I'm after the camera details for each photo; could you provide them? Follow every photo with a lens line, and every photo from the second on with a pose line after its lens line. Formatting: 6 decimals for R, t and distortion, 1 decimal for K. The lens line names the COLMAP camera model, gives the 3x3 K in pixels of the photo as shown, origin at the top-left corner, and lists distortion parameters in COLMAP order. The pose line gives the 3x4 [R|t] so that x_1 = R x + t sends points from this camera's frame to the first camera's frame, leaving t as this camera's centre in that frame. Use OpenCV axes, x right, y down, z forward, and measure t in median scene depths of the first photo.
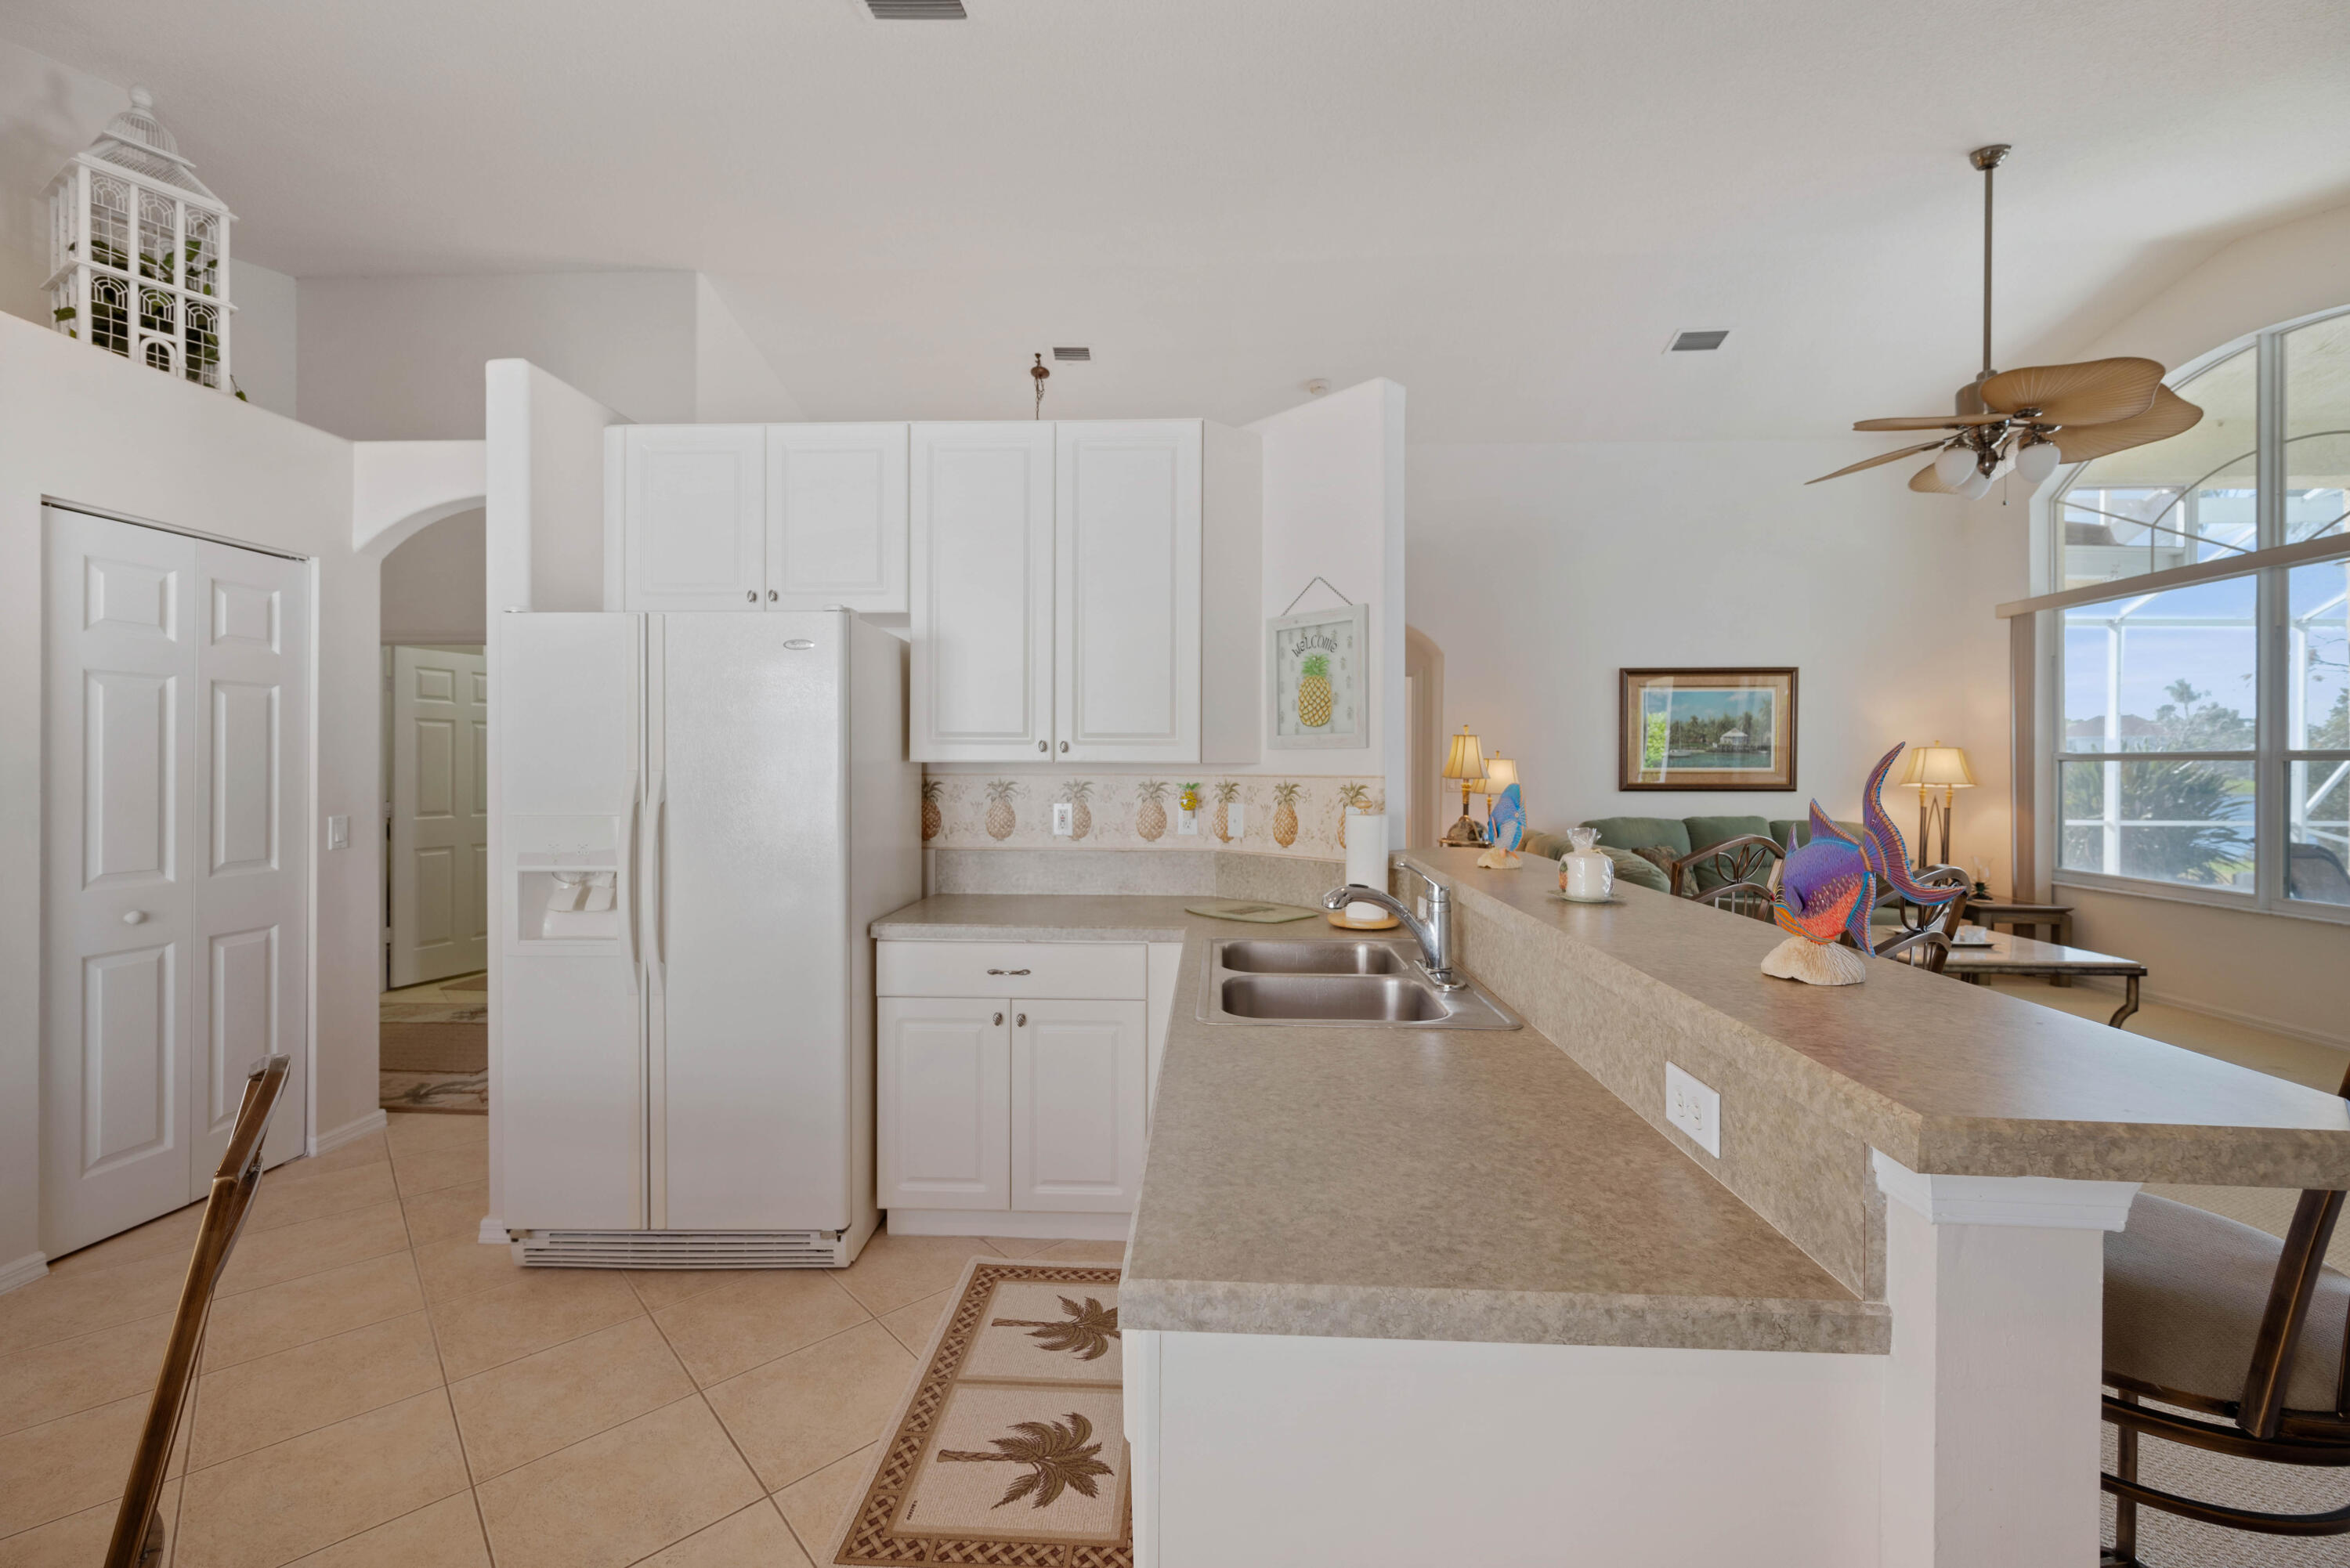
lens RADIAL K [[959.4, 0, 1173.8], [0, 959.4, 765.5], [0, 0, 1]] dist [-0.000051, 0.000151]
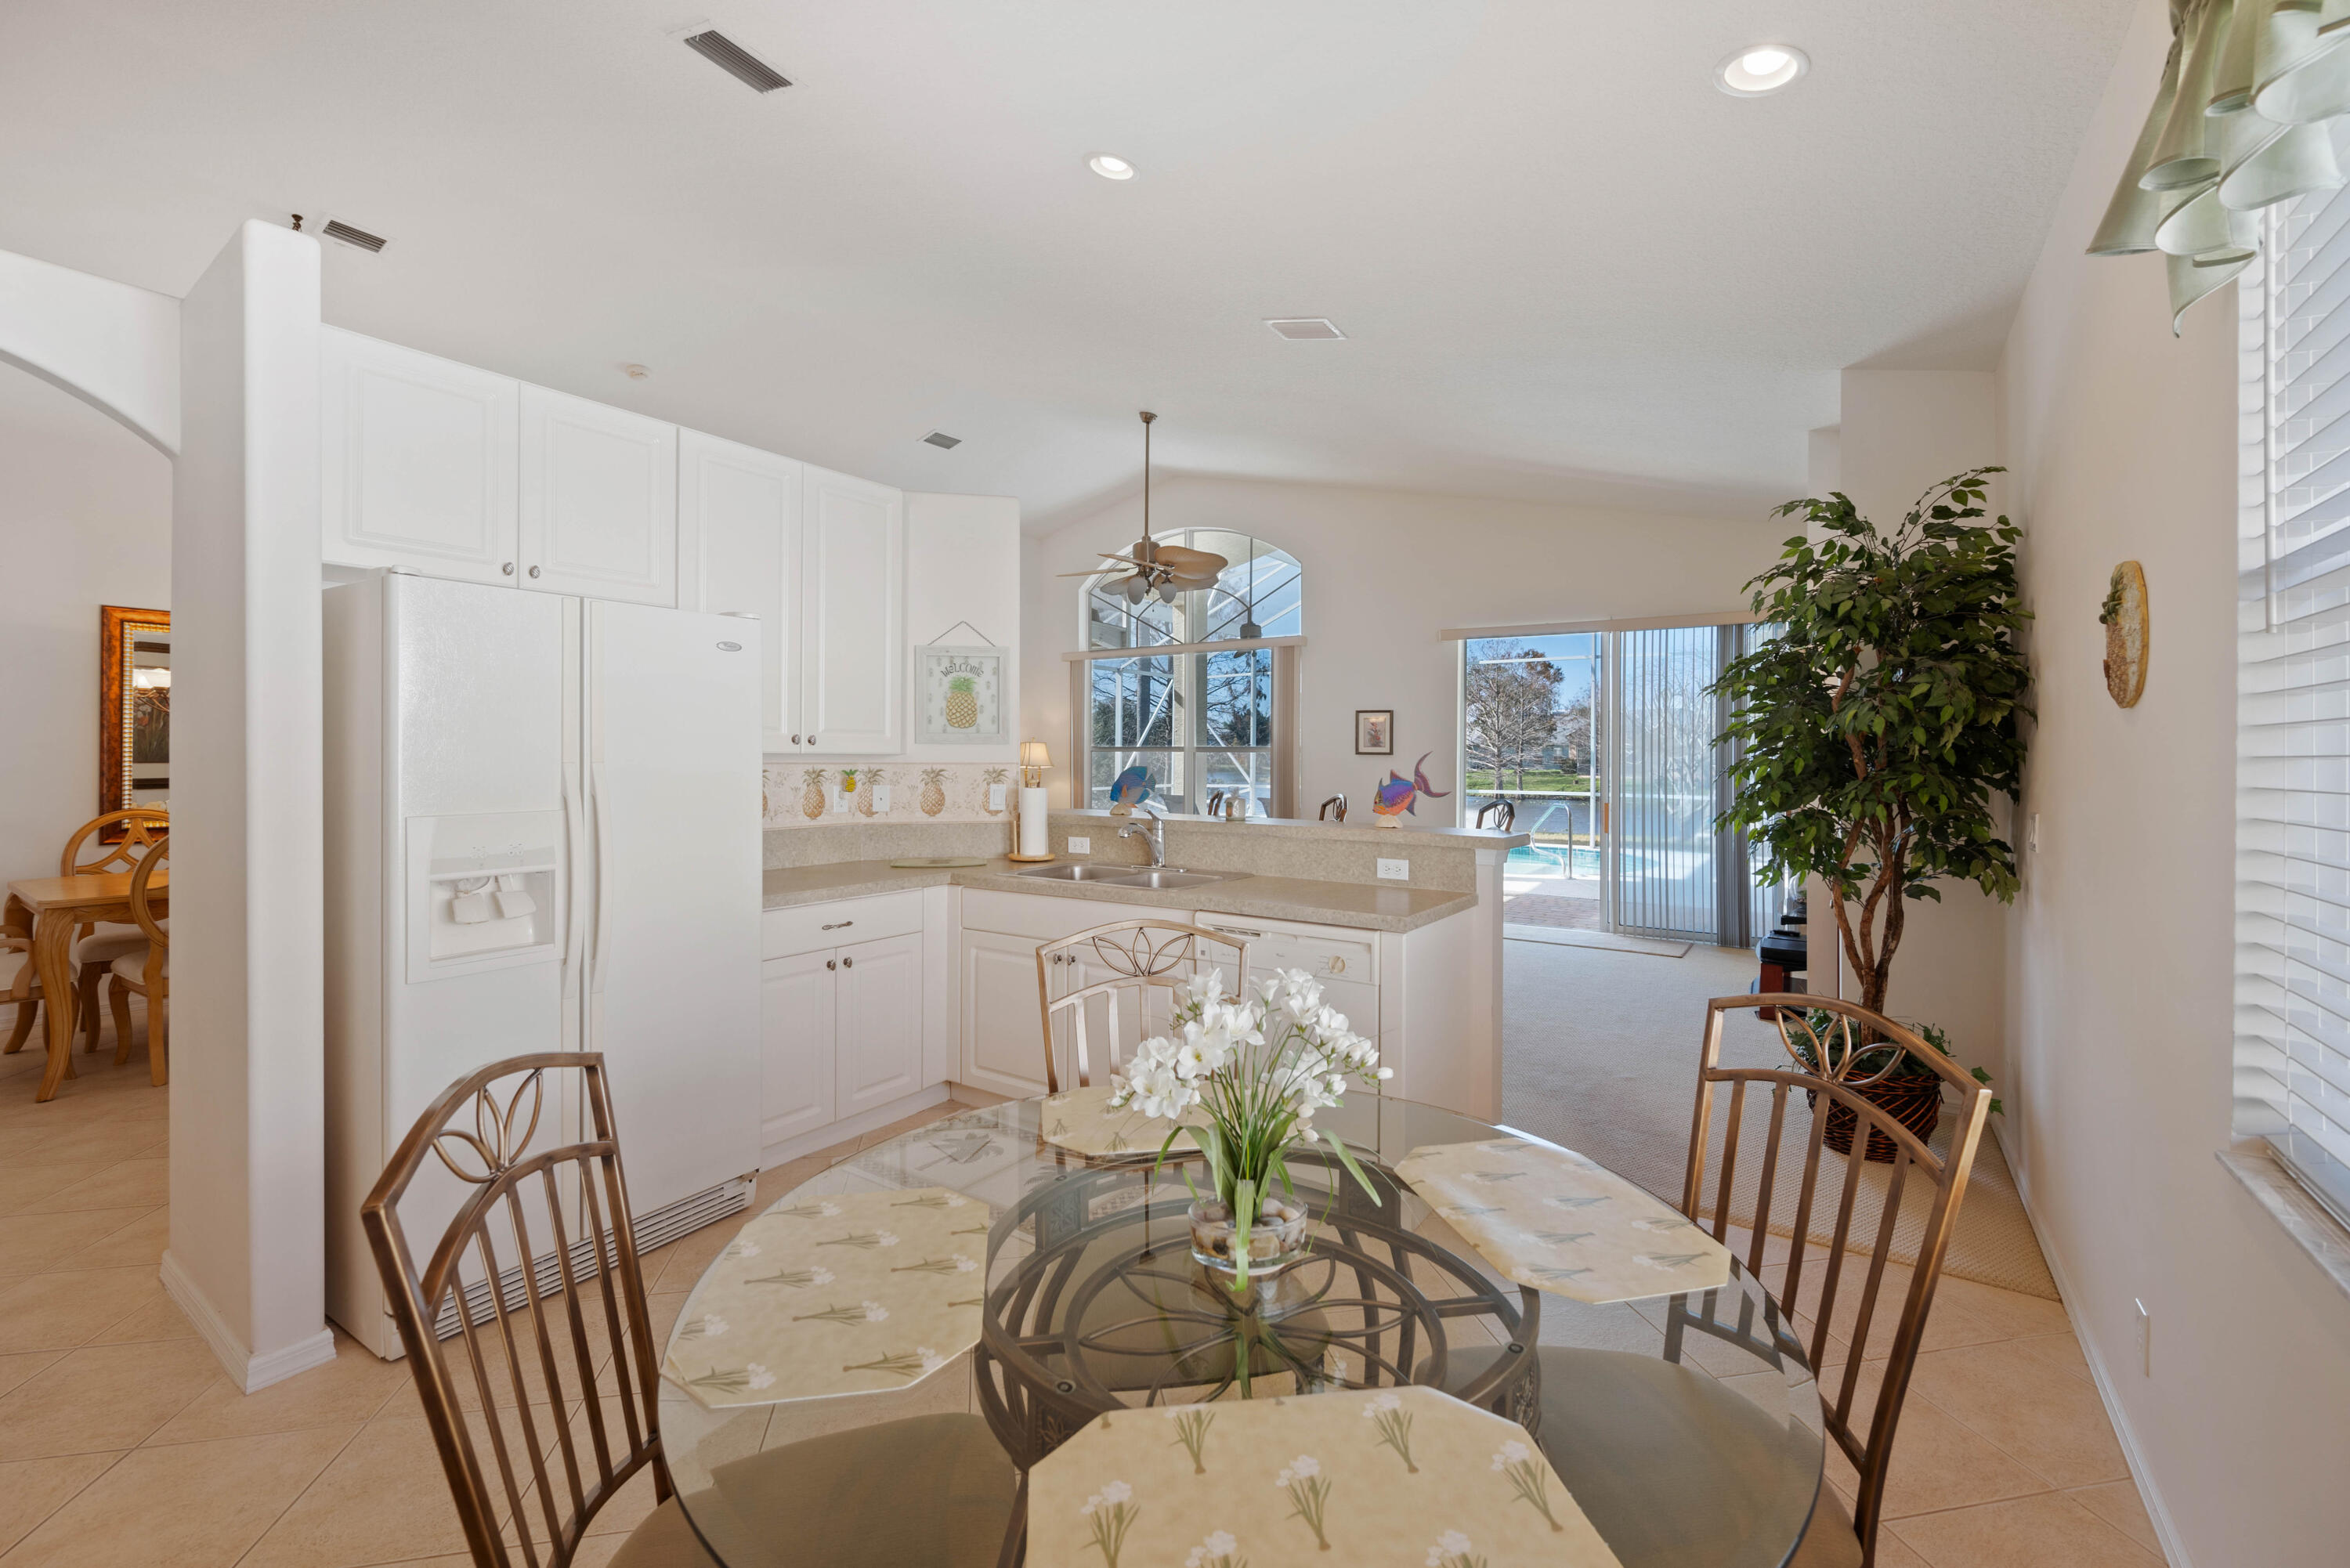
lens RADIAL K [[973.4, 0, 1182.0], [0, 973.4, 756.6], [0, 0, 1]] dist [-0.001522, -0.000002]
pose [[0.521829, -0.001550, 0.853048, -0.875136], [-0.003263, 0.999987, 0.003813, -0.005224], [-0.853044, -0.004773, 0.521818, -0.016556]]
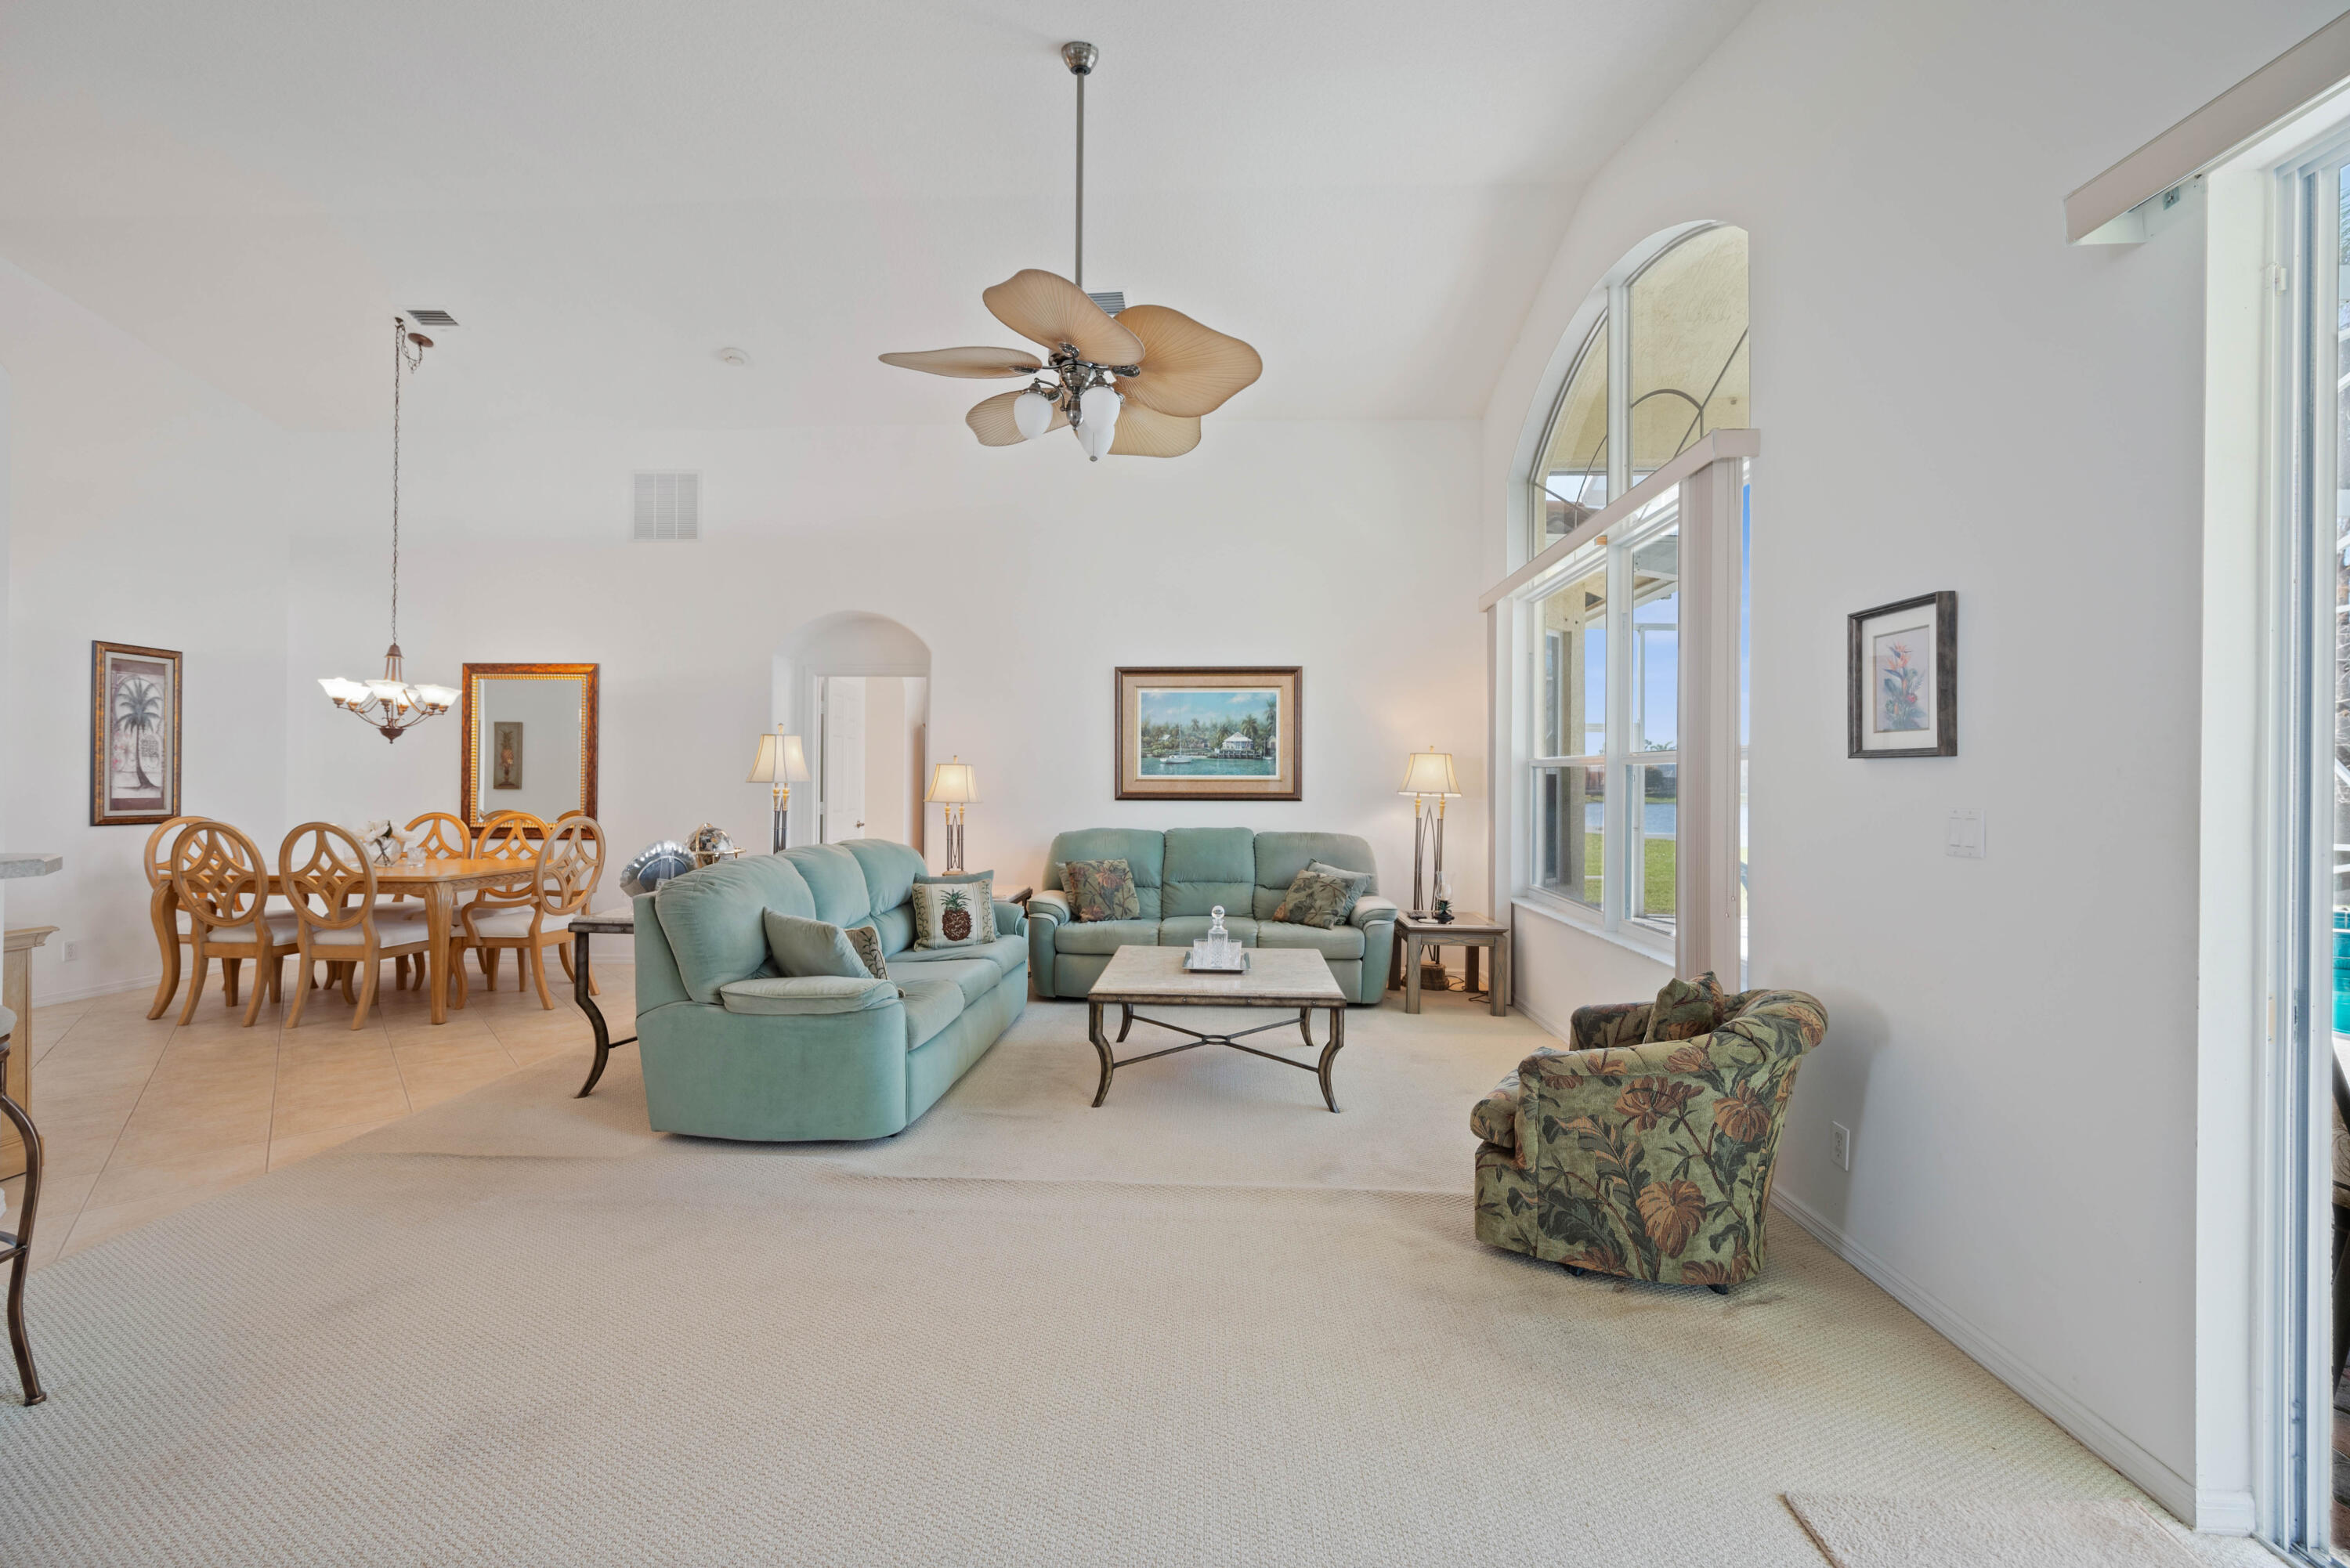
lens RADIAL K [[951.7, 0, 1181.7], [0, 951.7, 779.2], [0, 0, 1]] dist [-0.000920, -0.000465]
pose [[0.999991, 0.003371, 0.002736, 1.211782], [-0.003363, 0.999991, -0.002745, 0.020242], [-0.002745, 0.002736, 0.999992, 0.189762]]
